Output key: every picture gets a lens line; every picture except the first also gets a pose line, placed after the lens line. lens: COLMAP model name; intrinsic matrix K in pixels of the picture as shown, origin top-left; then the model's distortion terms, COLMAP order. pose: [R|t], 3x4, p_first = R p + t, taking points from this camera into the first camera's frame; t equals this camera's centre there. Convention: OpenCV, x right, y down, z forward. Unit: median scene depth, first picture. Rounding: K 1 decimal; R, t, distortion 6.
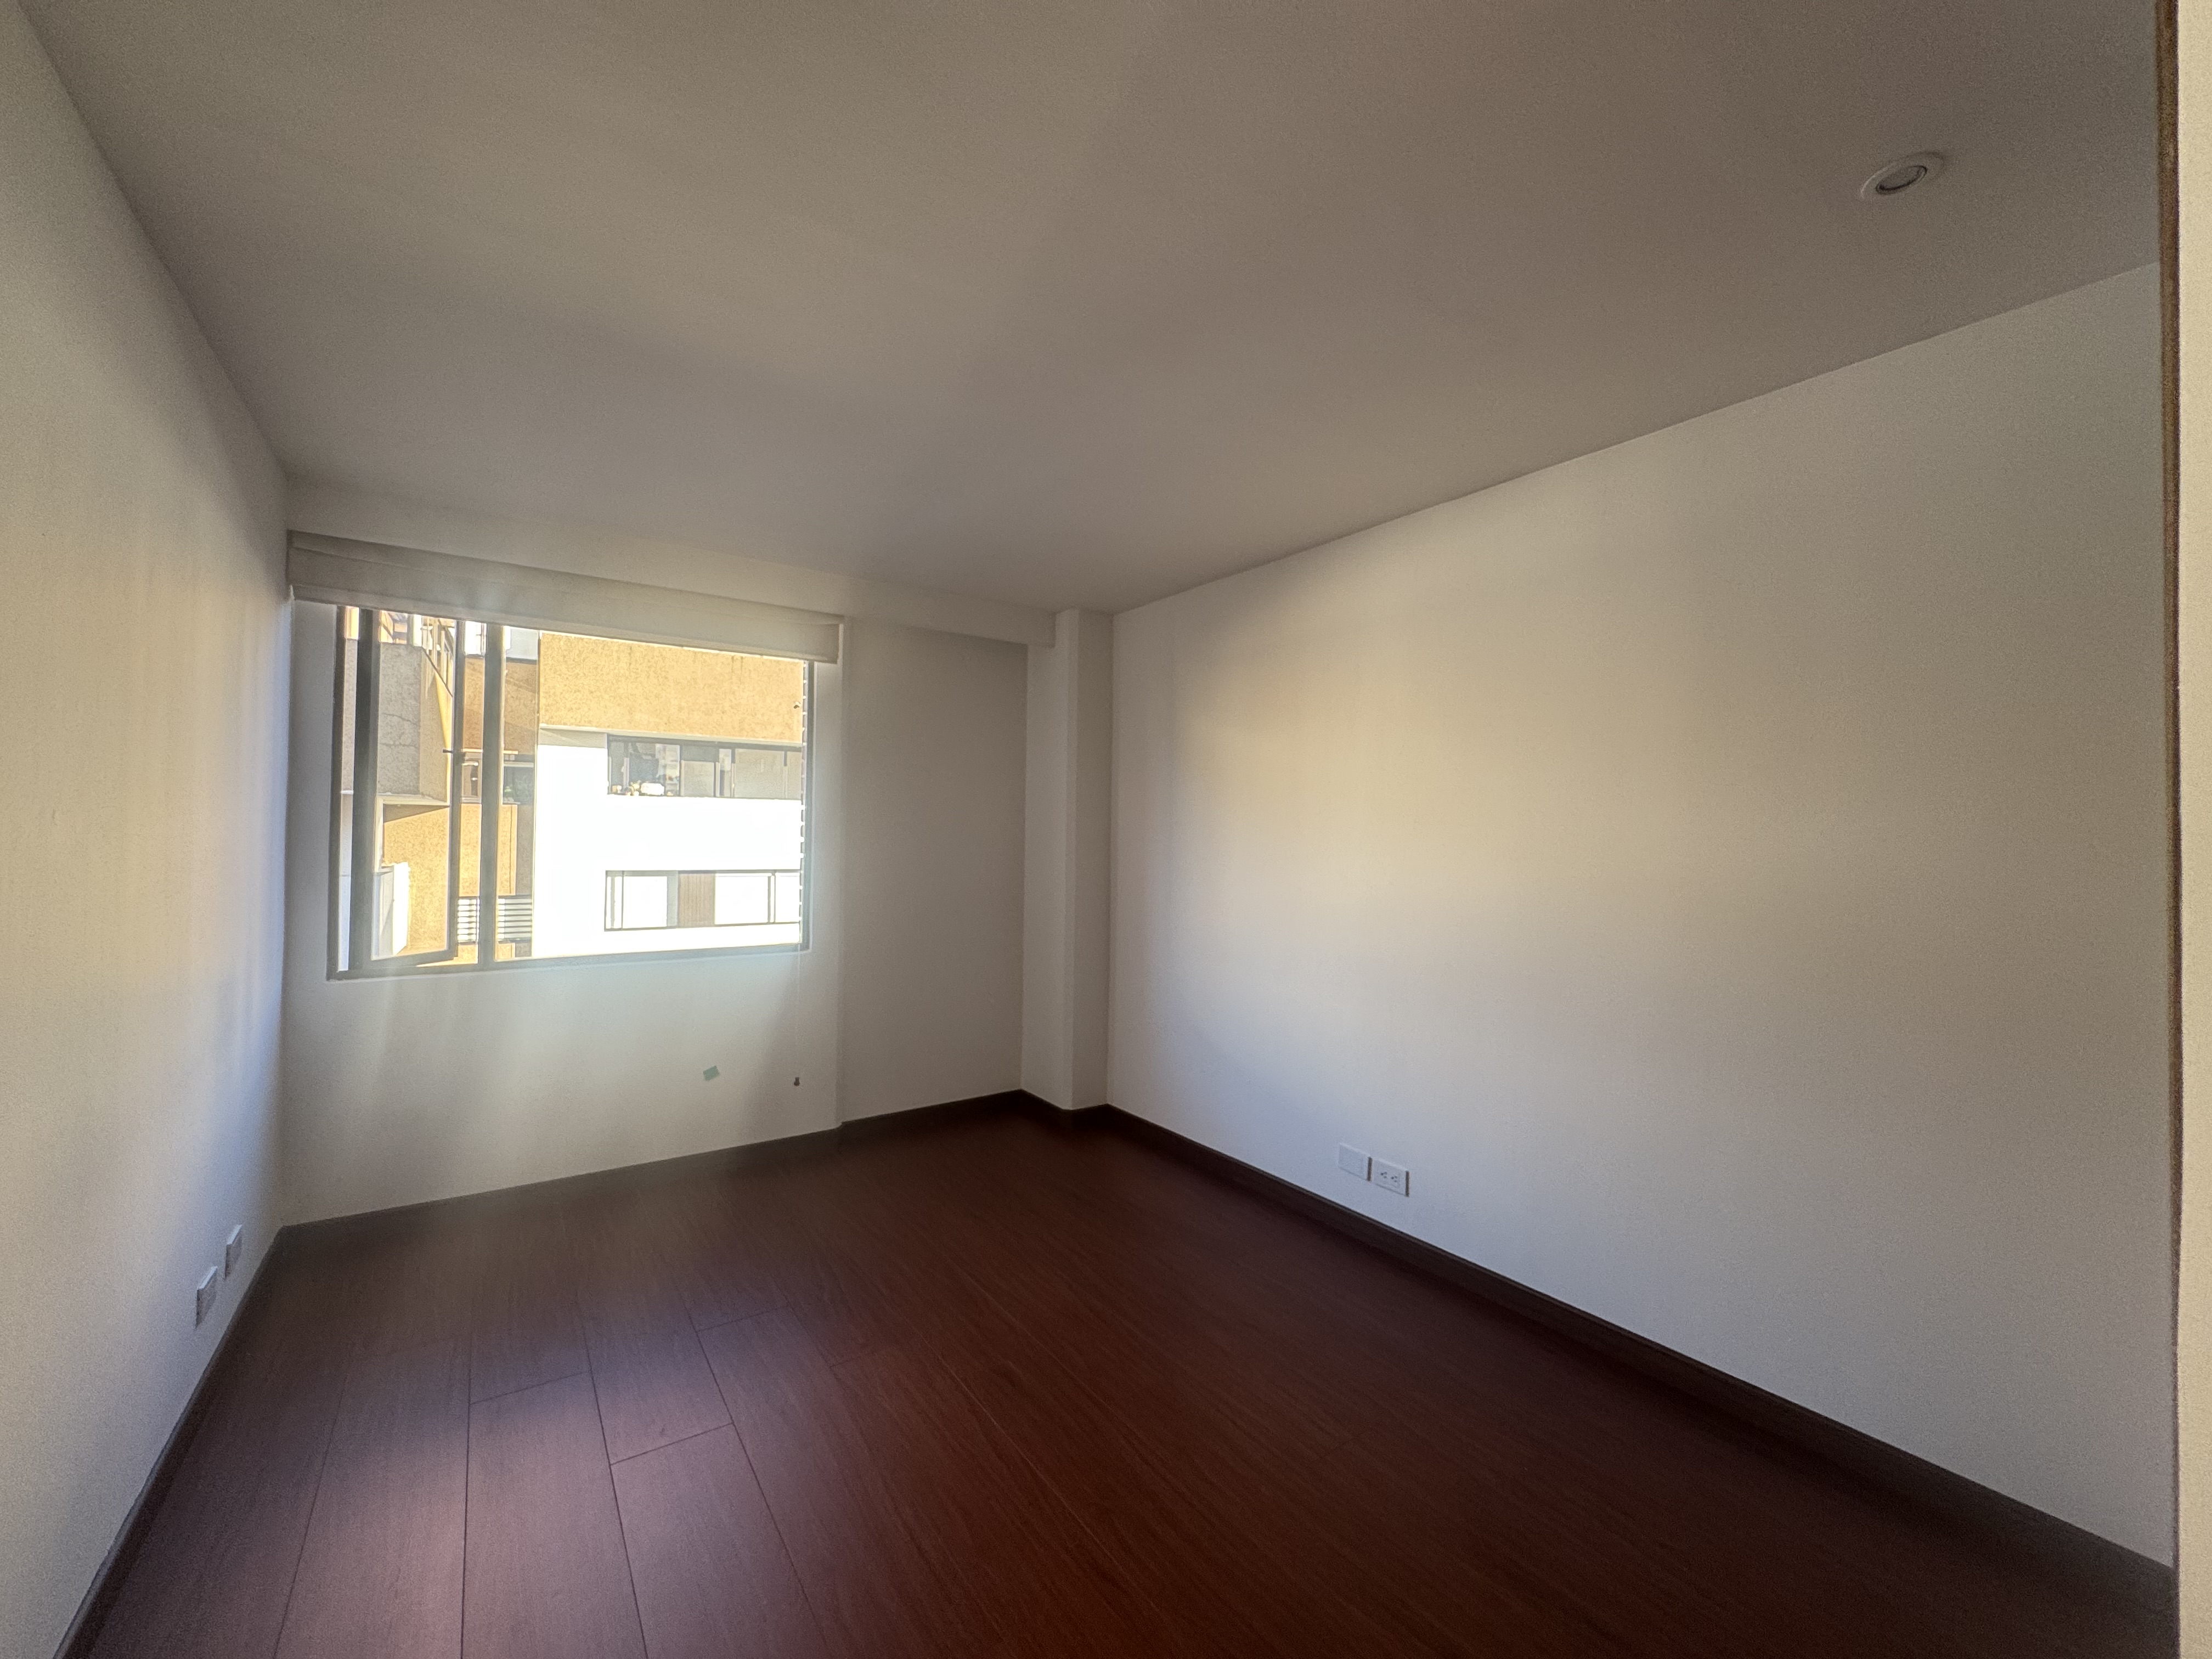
lens RADIAL K [[883.3, 0, 1120.7], [0, 883.3, 828.9], [0, 0, 1]] dist [-0.003921, 0.000396]
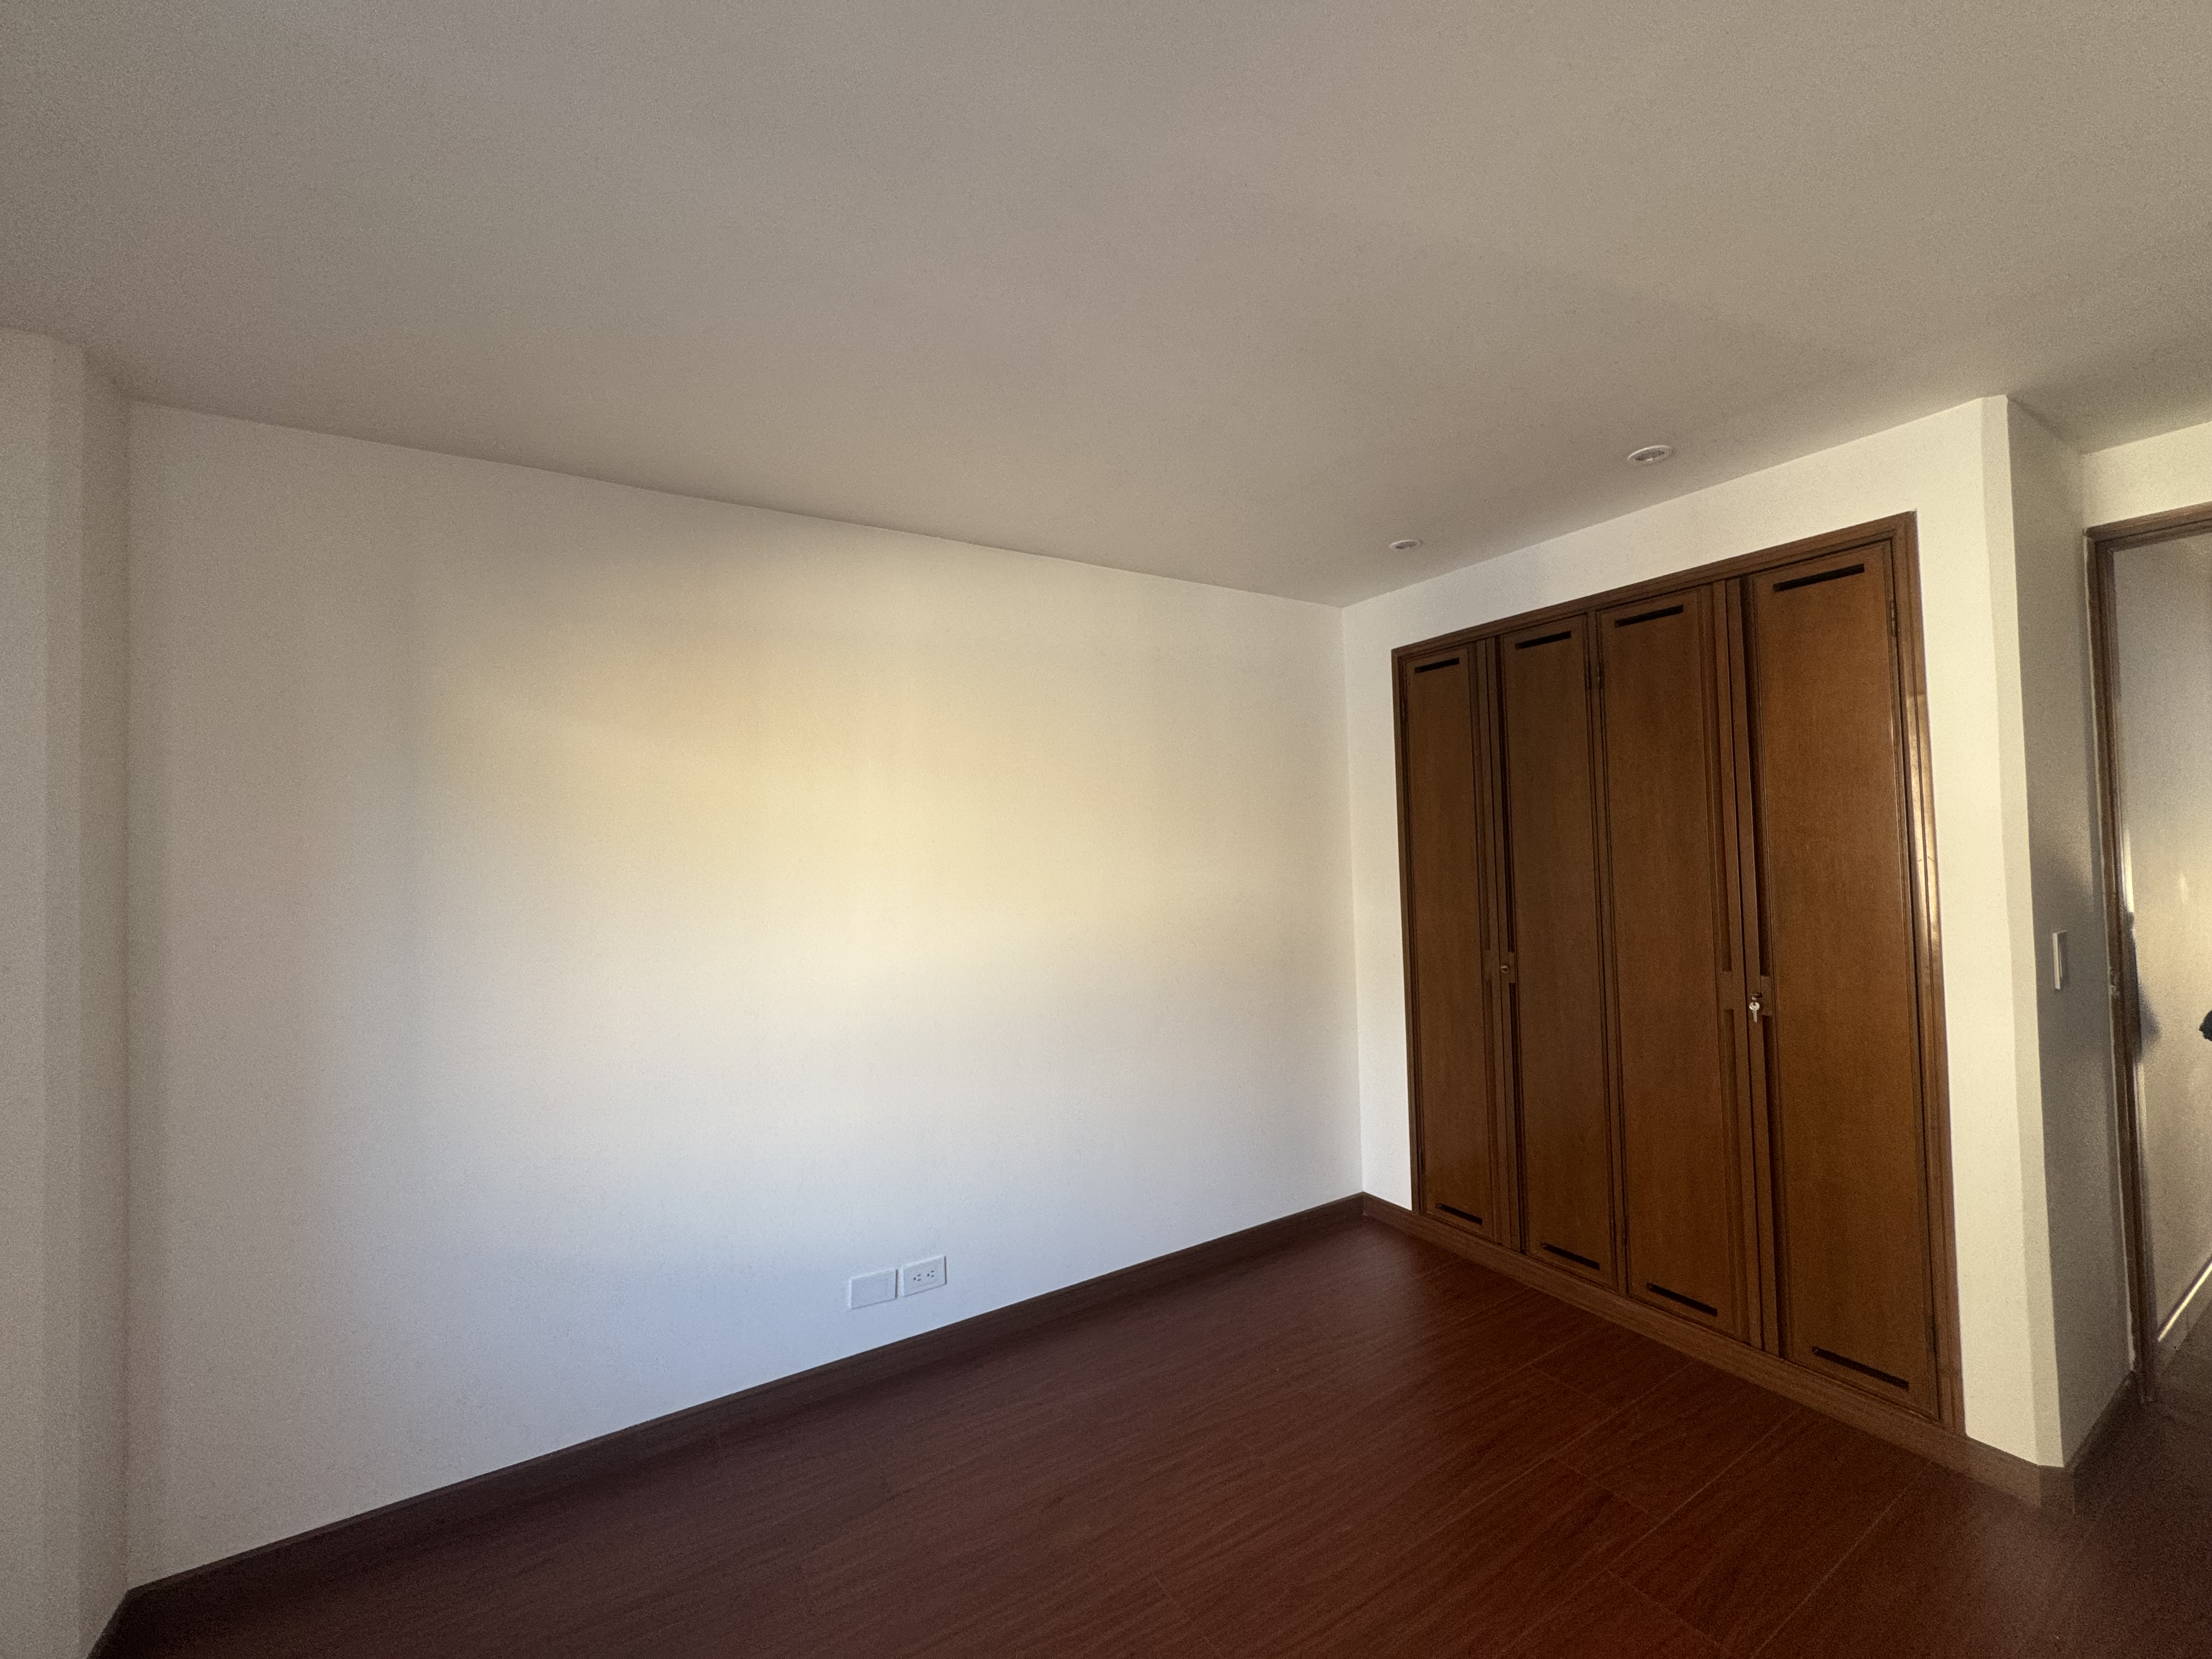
lens RADIAL K [[883.3, 0, 1120.7], [0, 883.3, 828.9], [0, 0, 1]] dist [-0.003921, 0.000396]
pose [[0.060056, 0.007061, 0.998170, -0.080614], [0.015059, 0.999855, -0.007978, -0.006047], [-0.998081, 0.015511, 0.059941, 0.105972]]
